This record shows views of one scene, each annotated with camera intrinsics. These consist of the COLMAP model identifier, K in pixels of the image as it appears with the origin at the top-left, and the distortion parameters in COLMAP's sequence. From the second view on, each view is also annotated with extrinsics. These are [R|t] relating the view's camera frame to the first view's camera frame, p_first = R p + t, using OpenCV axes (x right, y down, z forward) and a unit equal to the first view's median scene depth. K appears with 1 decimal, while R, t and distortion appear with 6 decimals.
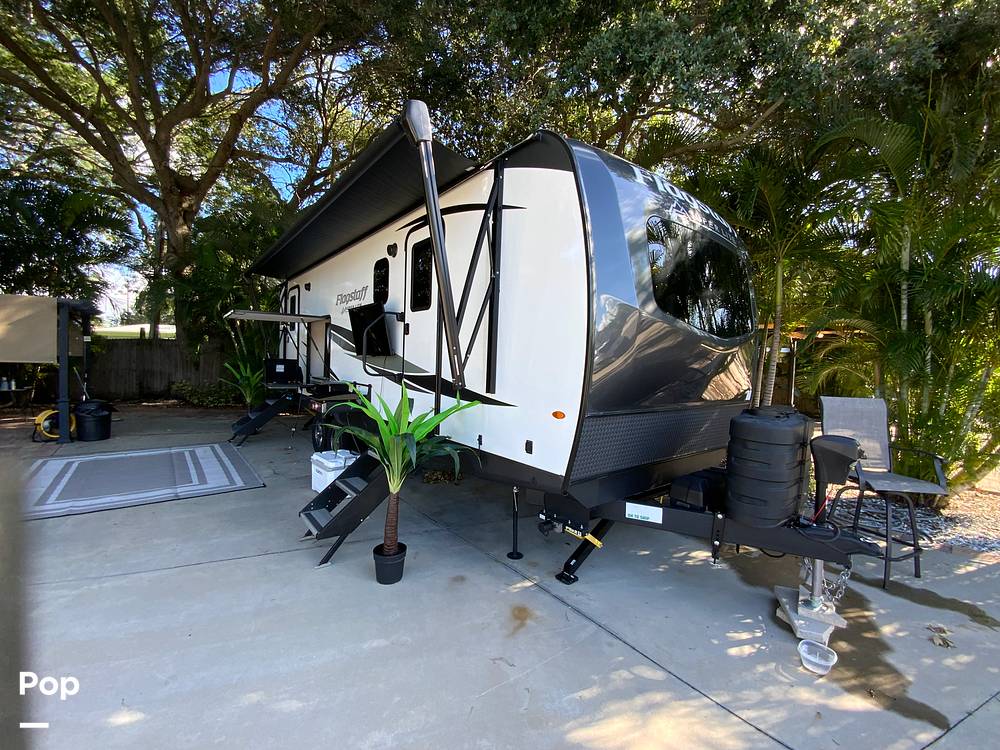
lens RADIAL K [[402.6, 0, 497.9], [0, 402.6, 376.2], [0, 0, 1]] dist [0.016006, -0.000058]
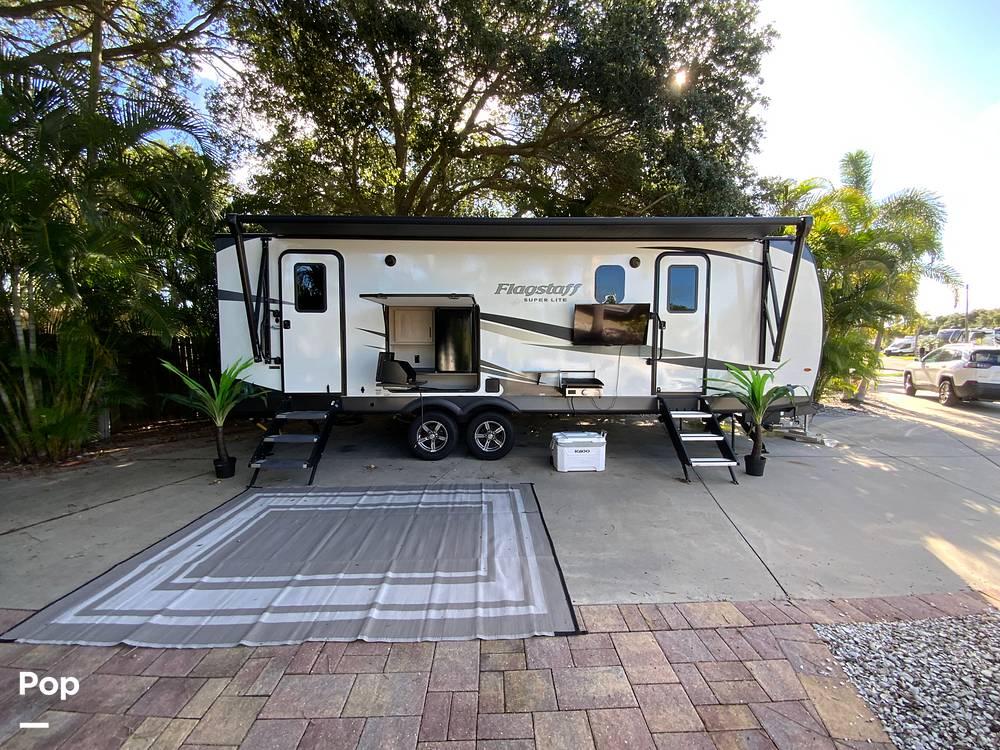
lens RADIAL K [[402.6, 0, 500.8], [0, 402.6, 373.9], [0, 0, 1]] dist [0.016006, -0.000058]
pose [[0.617770, -0.085871, 0.781656, -1.765031], [0.045507, 0.996258, 0.073481, -0.083561], [-0.785041, -0.009824, 0.619366, 0.608718]]
